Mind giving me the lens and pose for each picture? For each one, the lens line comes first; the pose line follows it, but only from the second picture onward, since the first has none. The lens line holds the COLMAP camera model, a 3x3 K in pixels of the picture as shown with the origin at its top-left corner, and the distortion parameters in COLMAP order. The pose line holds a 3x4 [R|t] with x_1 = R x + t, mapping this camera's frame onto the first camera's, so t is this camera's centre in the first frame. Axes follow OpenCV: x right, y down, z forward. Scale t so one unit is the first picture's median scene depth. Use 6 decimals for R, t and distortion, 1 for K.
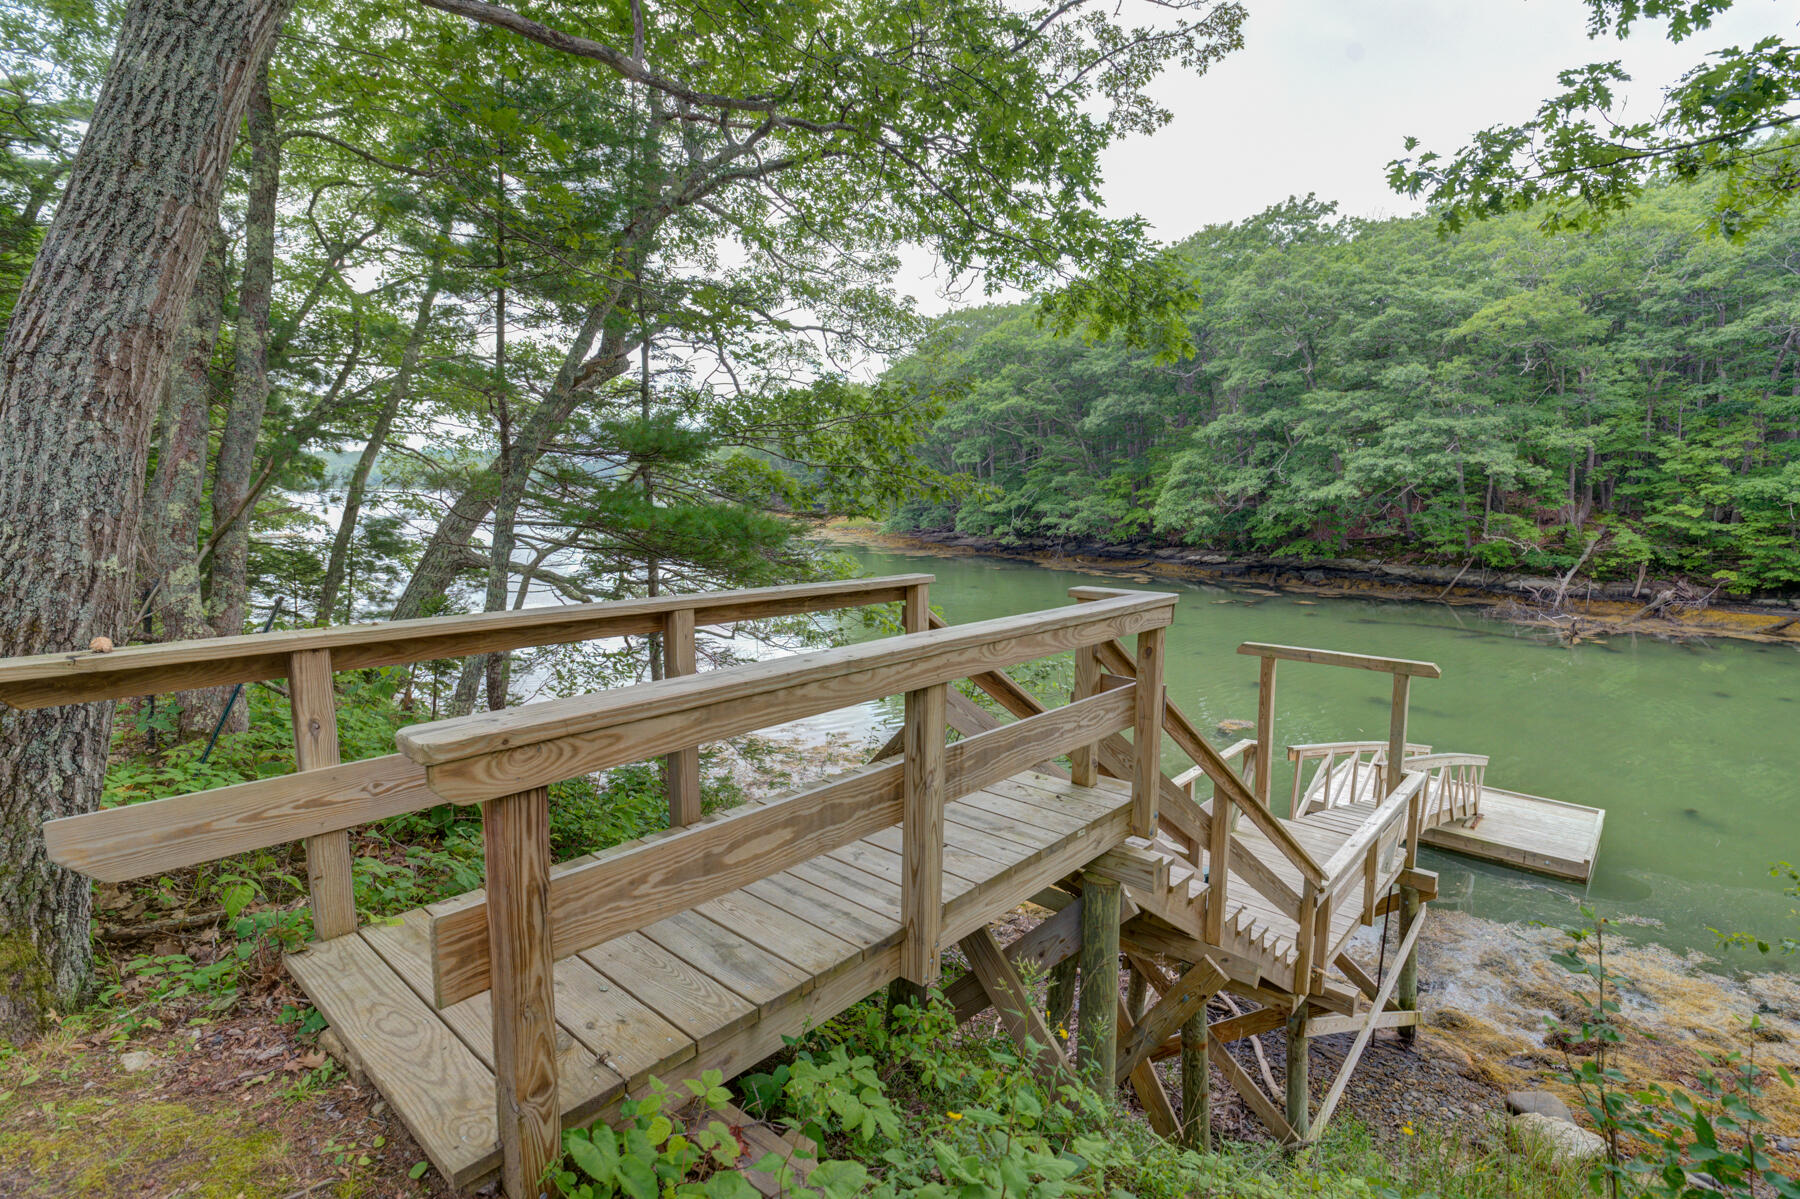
lens RADIAL K [[860.9, 0, 900.0], [0, 860.9, 599.5], [0, 0, 1]] dist [-0.024197, -0.000369]
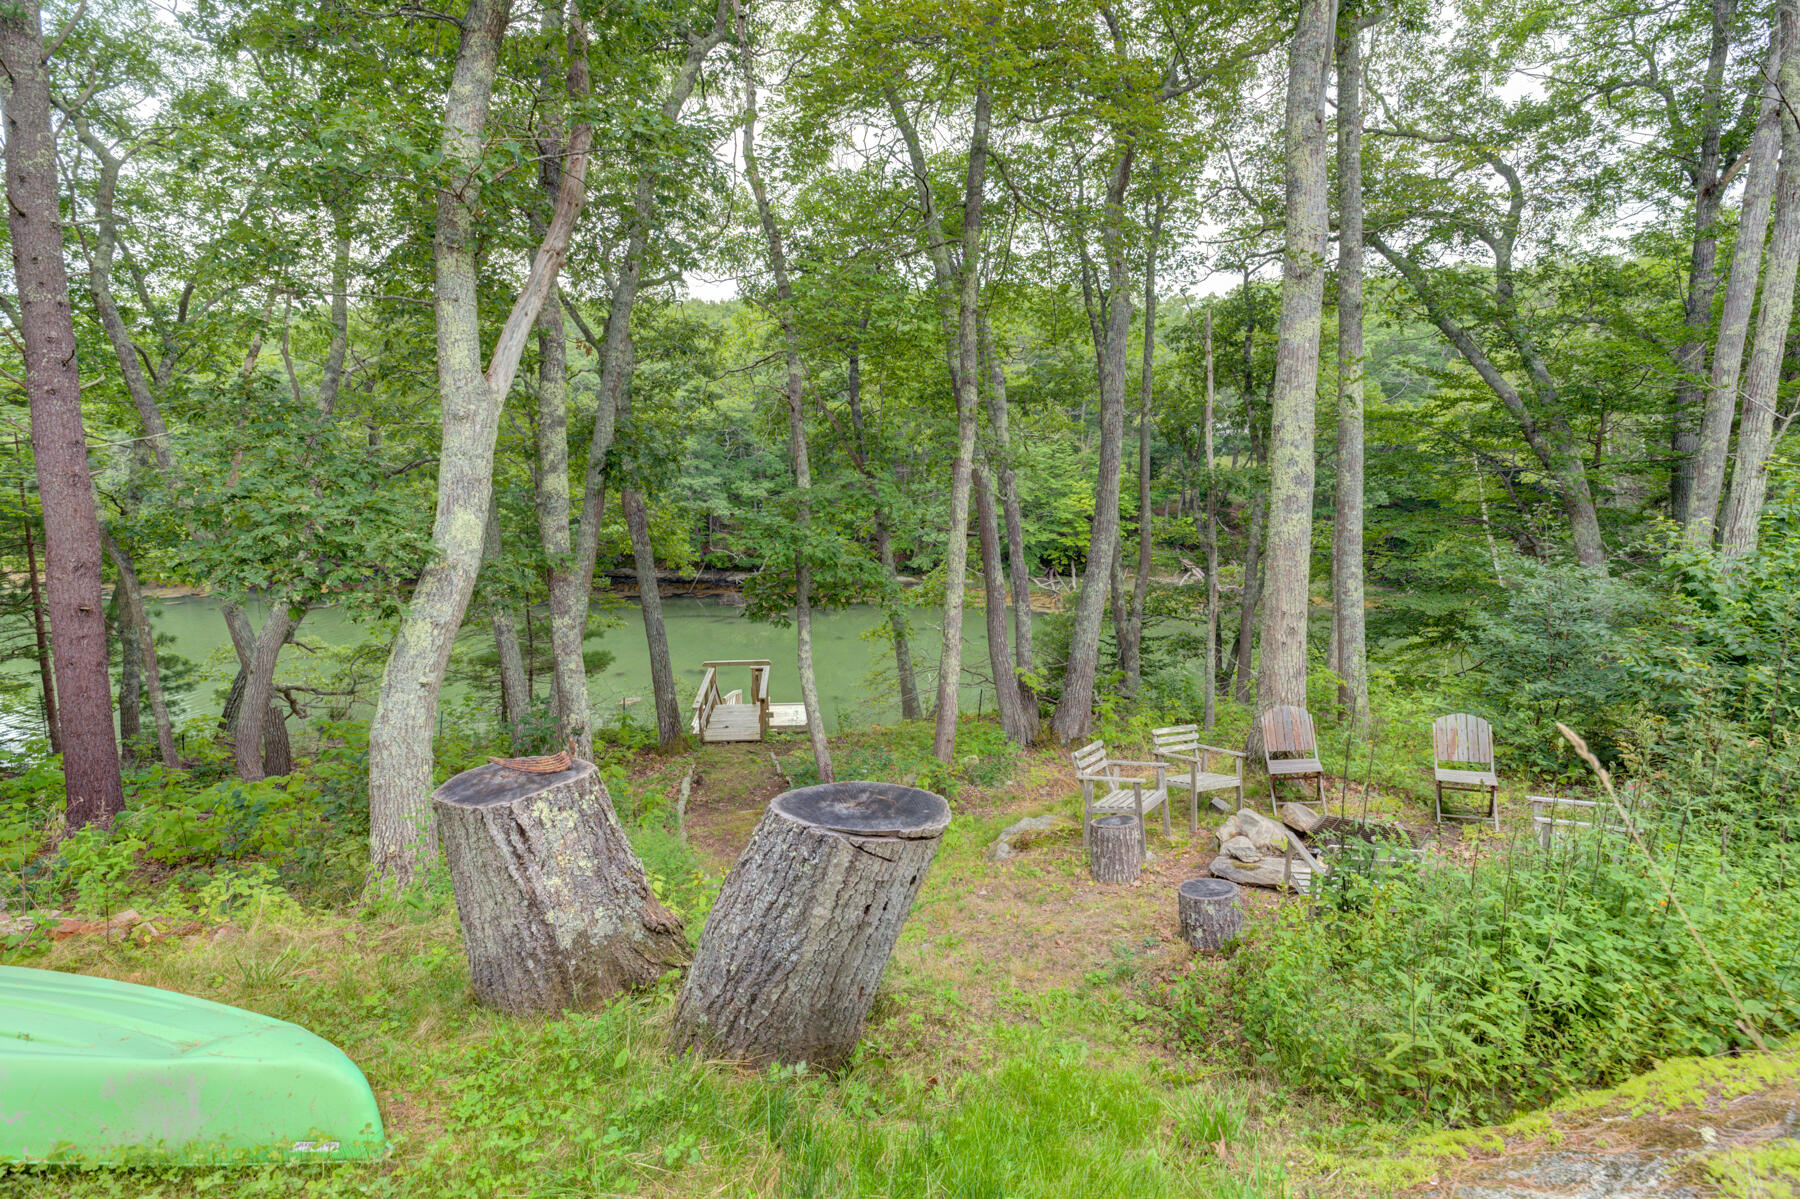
lens RADIAL K [[879.8, 0, 910.7], [0, 879.8, 606.8], [0, 0, 1]] dist [-0.018537, -0.000490]
pose [[0.647109, -0.120600, 0.752798, -0.273737], [0.097118, 0.992405, 0.075503, -0.059050], [-0.756186, 0.024252, 0.653907, -0.284051]]
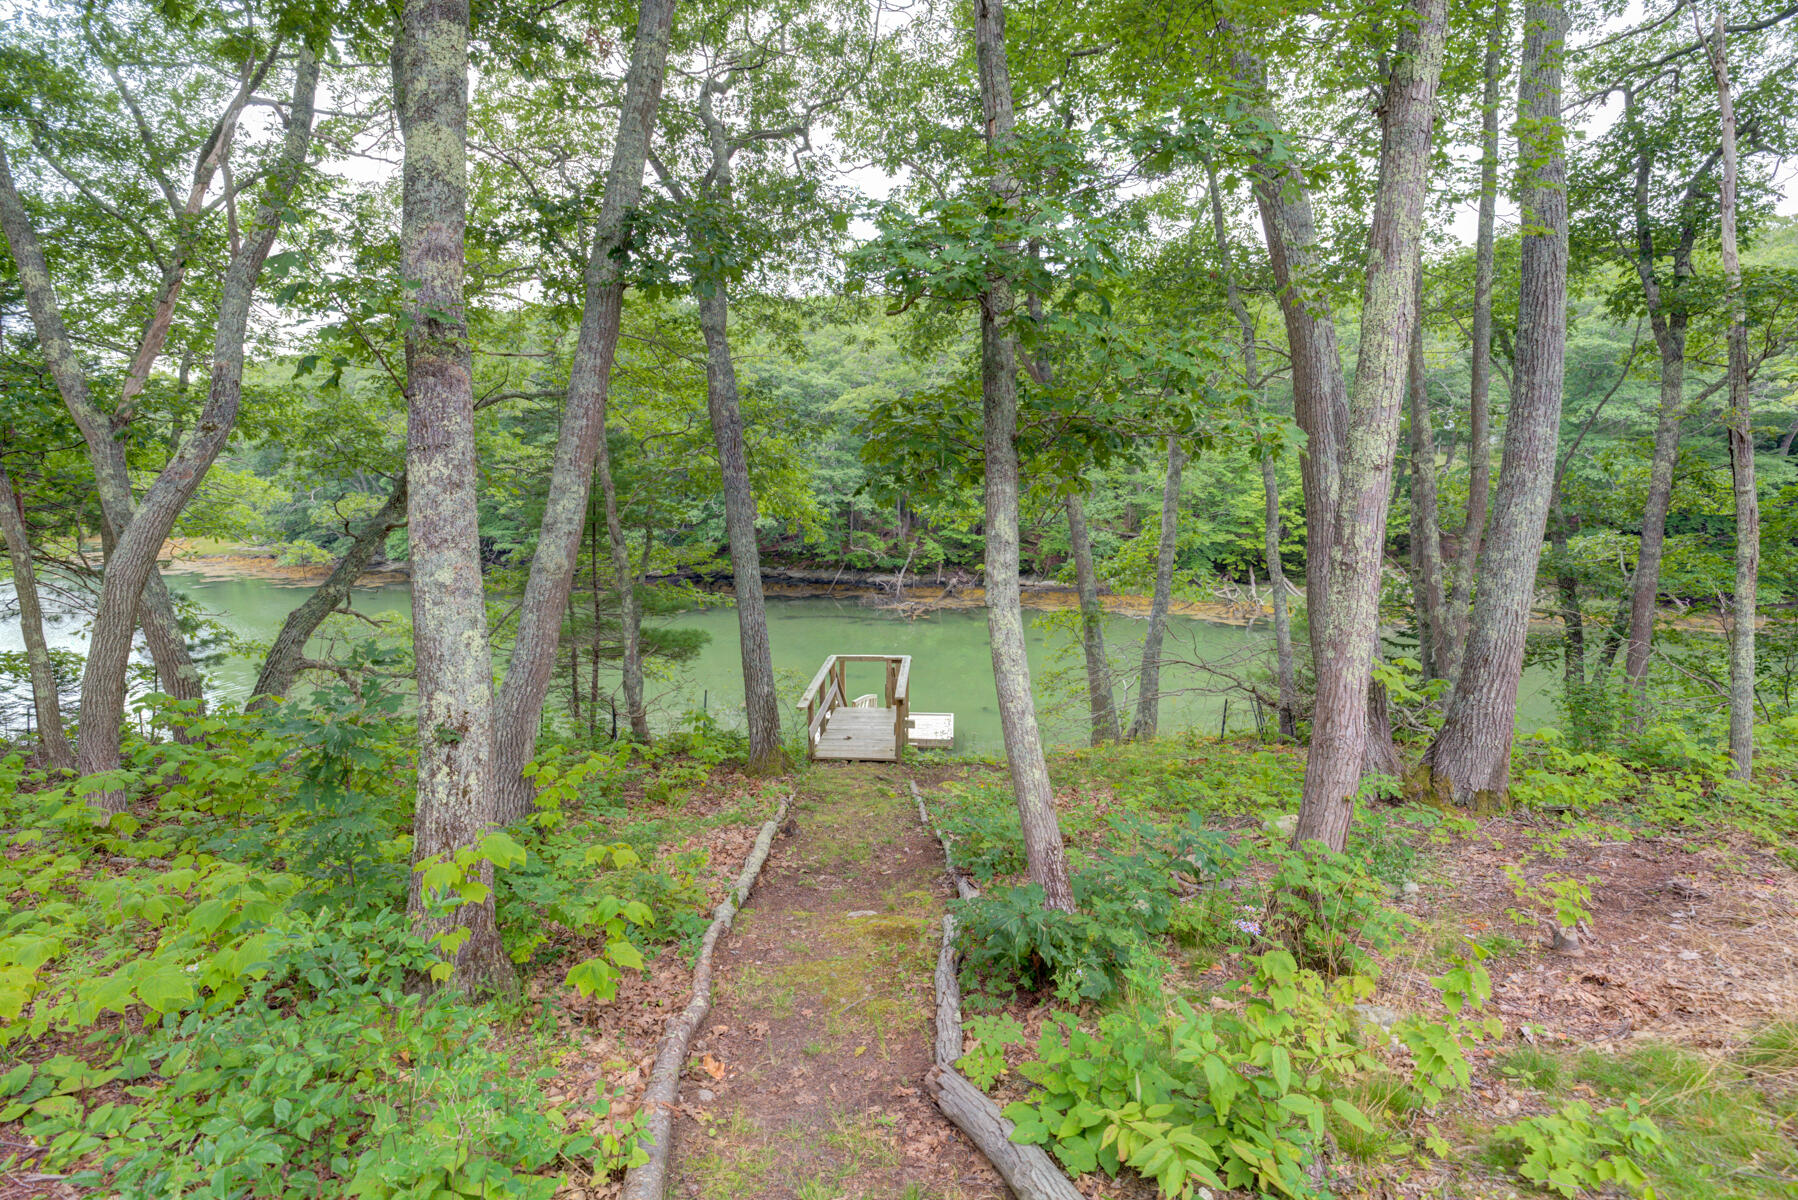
lens RADIAL K [[878.8, 0, 909.7], [0, 878.8, 607.3], [0, 0, 1]] dist [-0.018537, -0.000490]
pose [[0.761514, -0.091943, 0.641594, -0.194279], [0.082423, 0.995588, 0.044843, -0.035184], [-0.642886, 0.018733, 0.765733, -0.185389]]
